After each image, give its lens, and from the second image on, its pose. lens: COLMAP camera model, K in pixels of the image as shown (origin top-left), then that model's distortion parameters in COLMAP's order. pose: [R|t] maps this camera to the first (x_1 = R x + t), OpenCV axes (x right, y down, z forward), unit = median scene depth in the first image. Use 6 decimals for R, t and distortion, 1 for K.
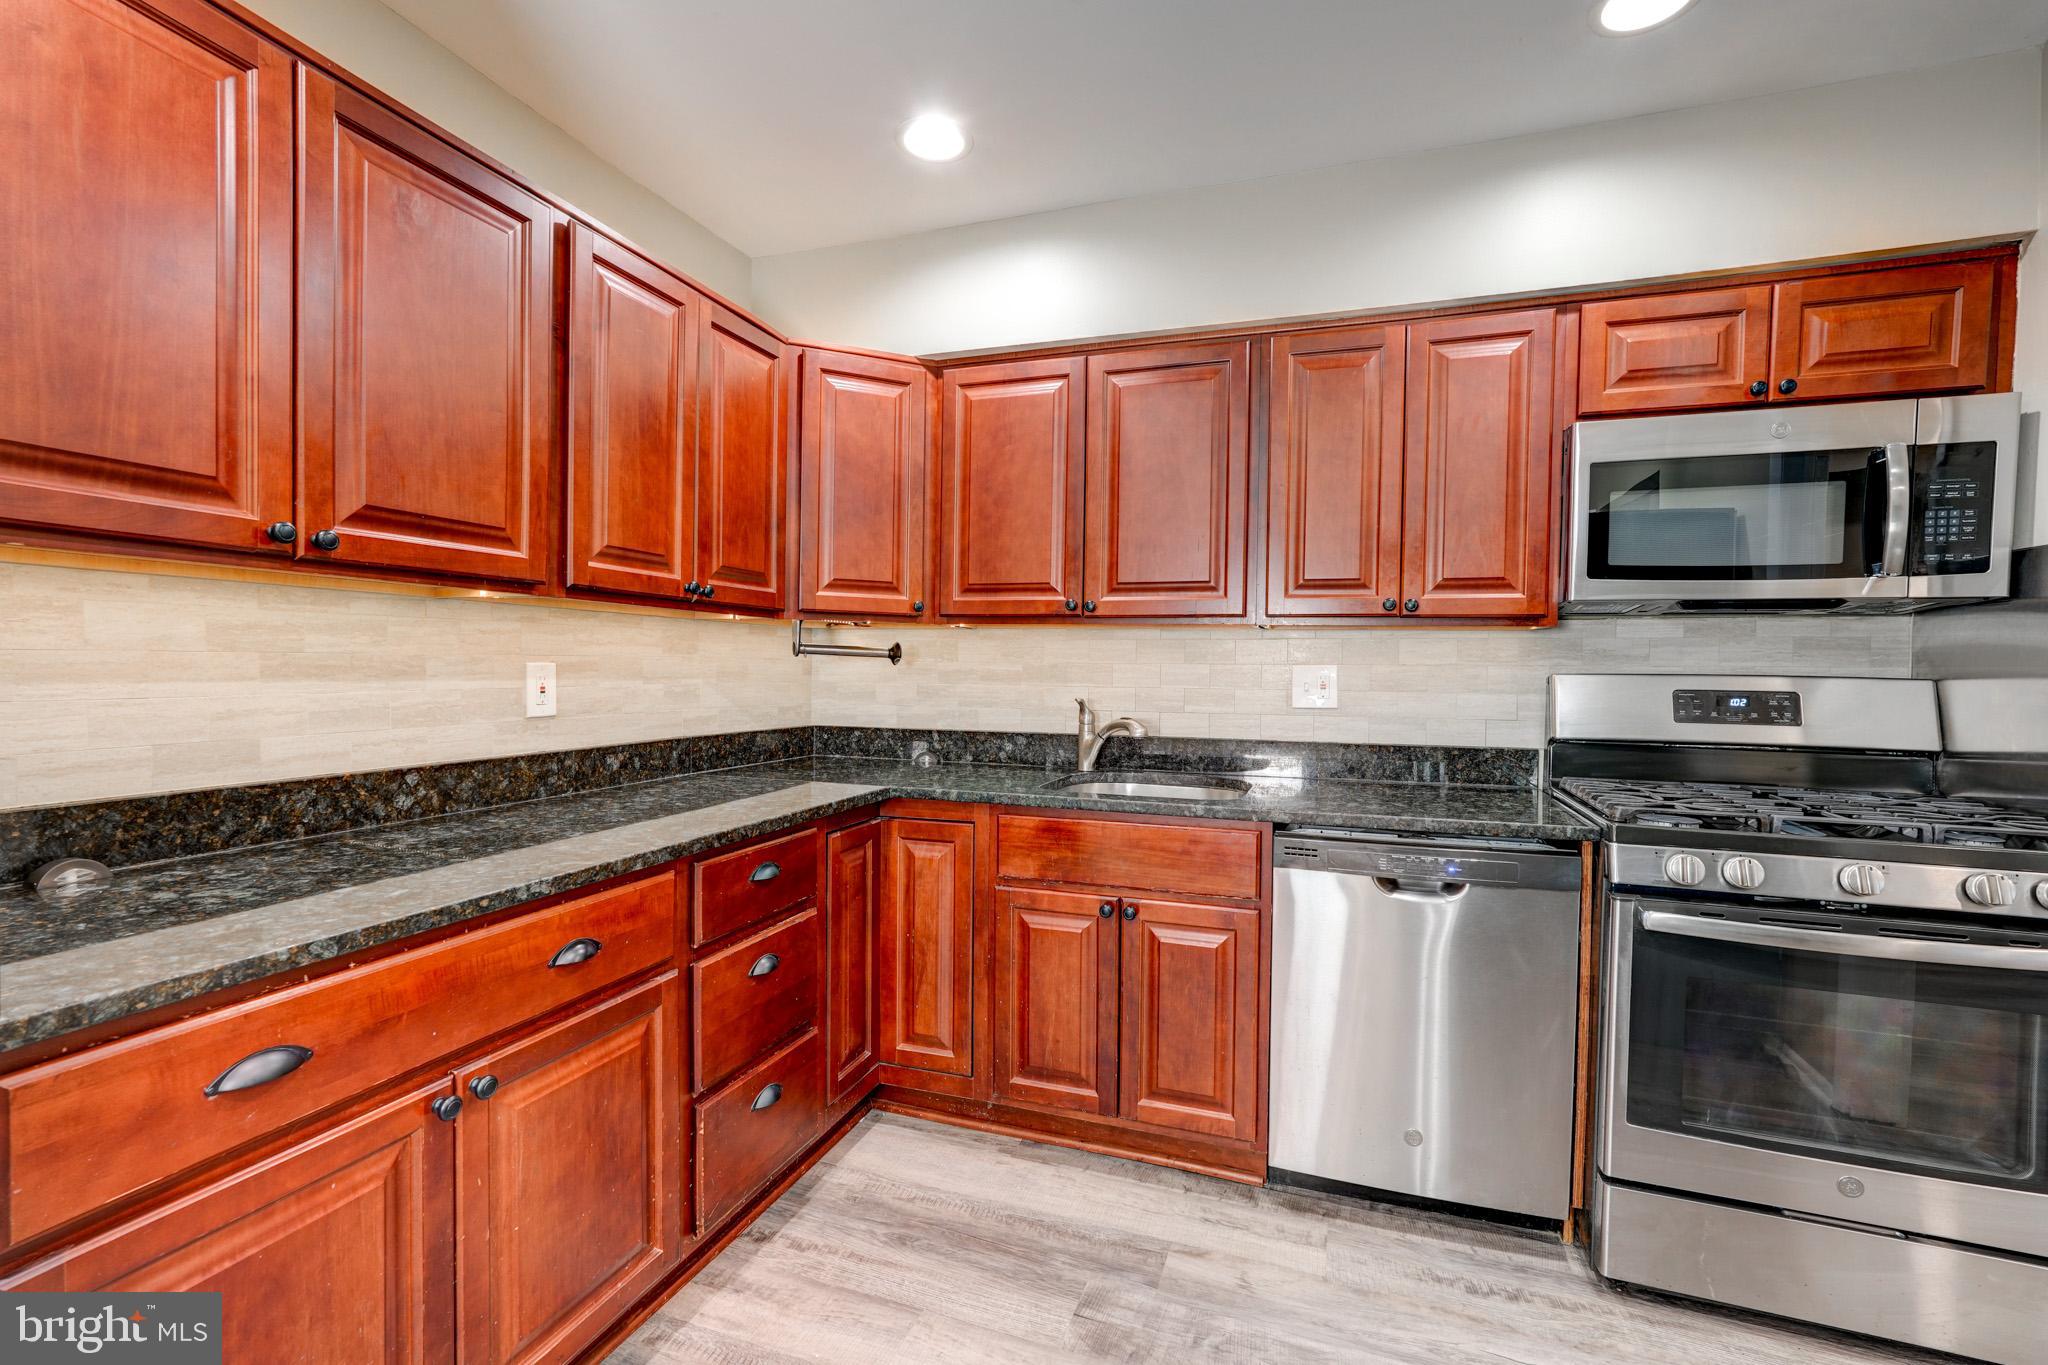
lens RADIAL K [[895.4, 0, 1028.4], [0, 895.4, 682.5], [0, 0, 1]] dist [-0.017288, 0.010004]
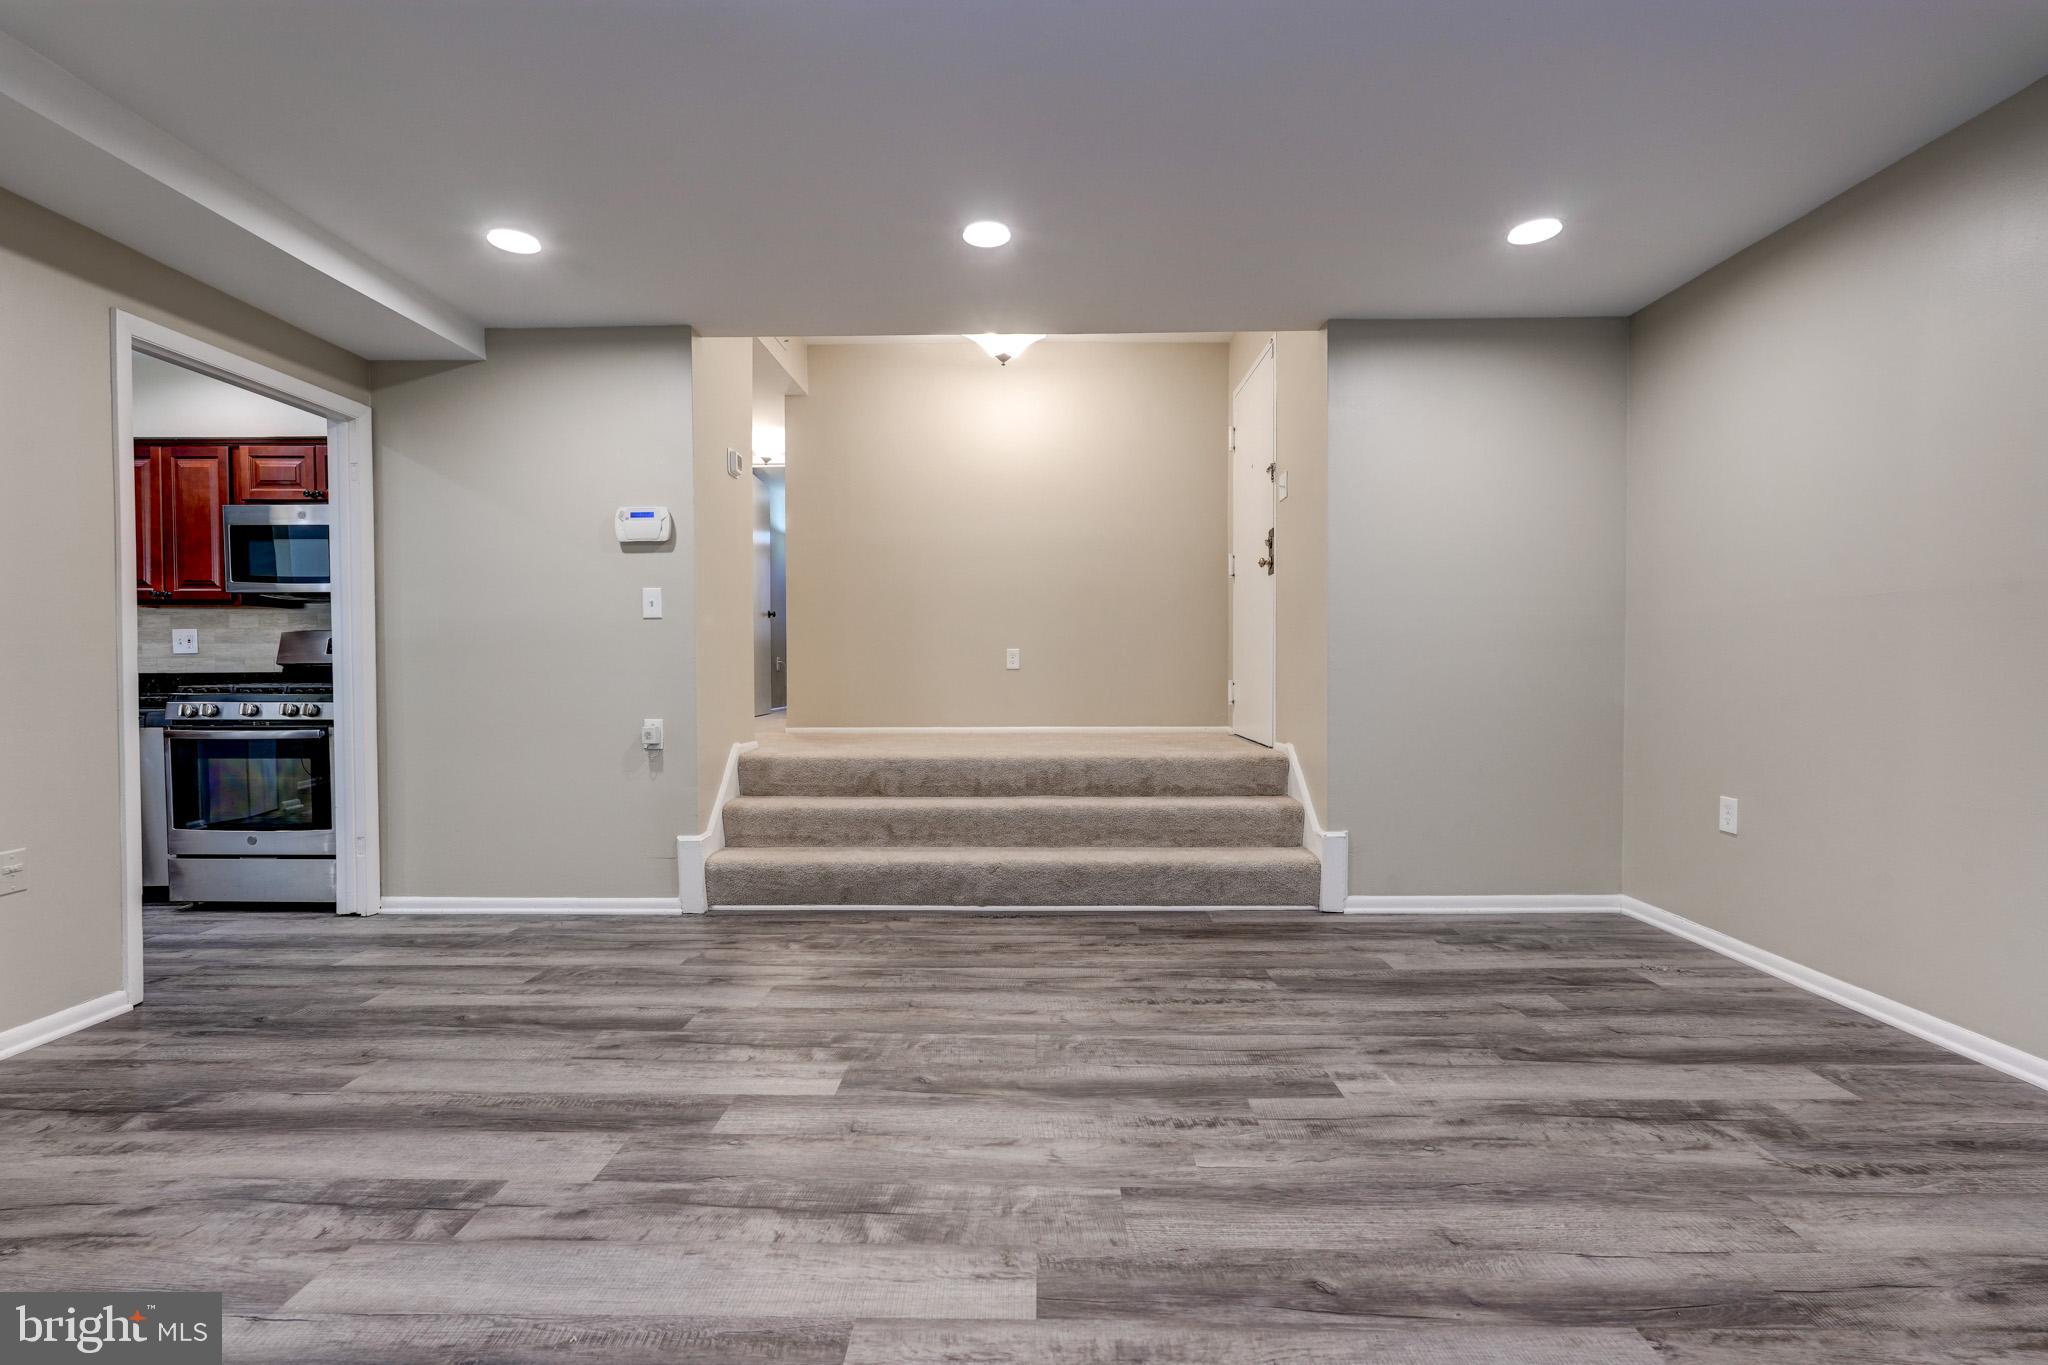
lens RADIAL K [[900.2, 0, 1024.0], [0, 900.2, 682.5], [0, 0, 1]] dist [-0.015670, 0.007838]
pose [[0.946105, -0.017998, 0.323361, 1.716449], [0.019132, 0.999817, -0.000328, 0.153869], [-0.323296, 0.006497, 0.946276, -1.556035]]
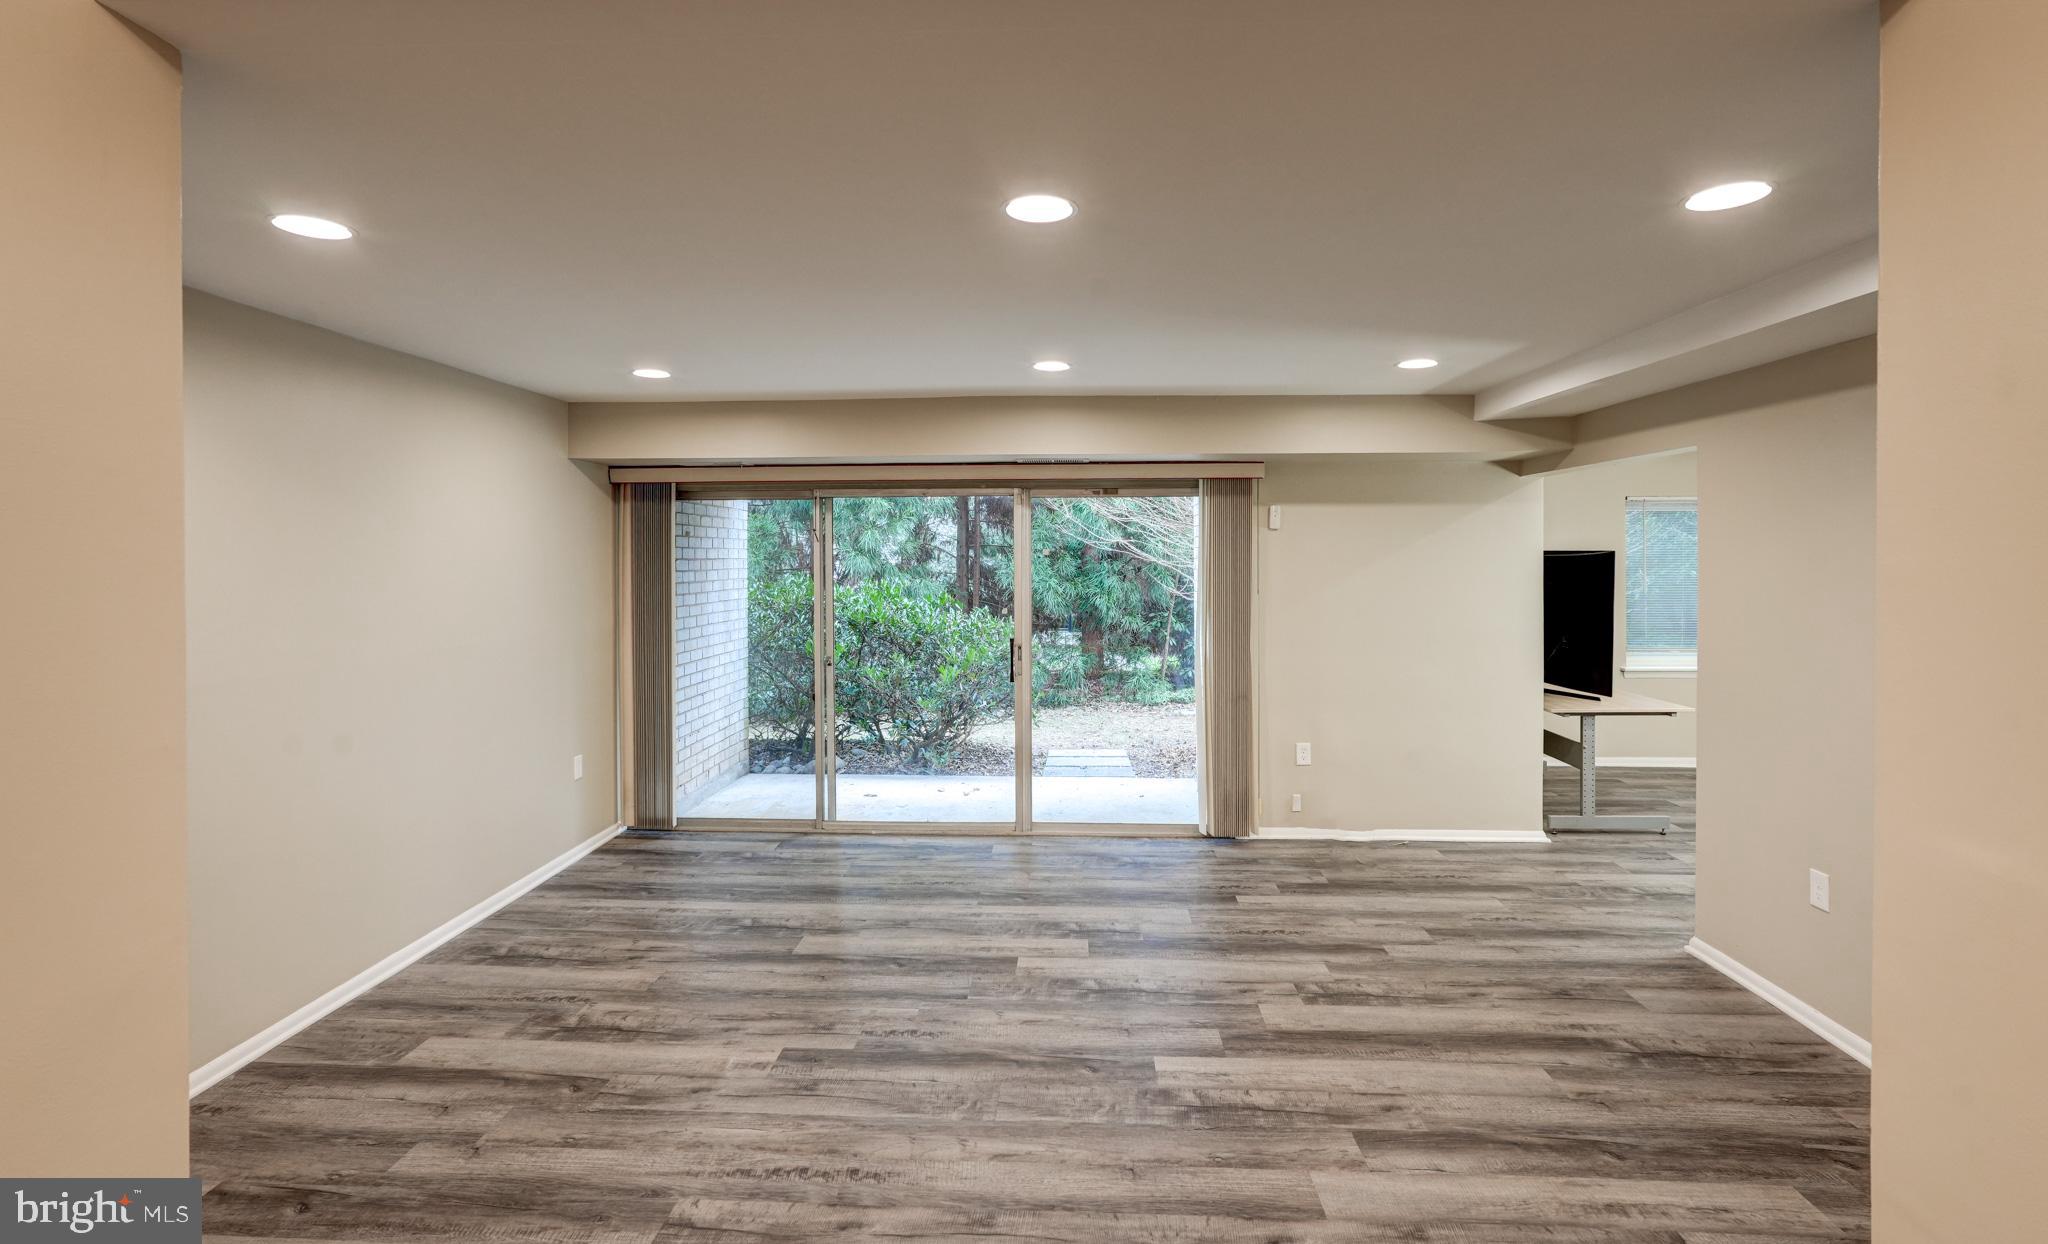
lens RADIAL K [[935.7, 0, 1024.0], [0, 935.7, 622.0], [0, 0, 1]] dist [-0.020712, 0.012917]
pose [[-0.958381, 0.015553, -0.285069, 2.479702], [-0.010415, 0.995946, 0.089353, -0.198566], [0.285303, 0.088603, -0.954333, 0.919093]]
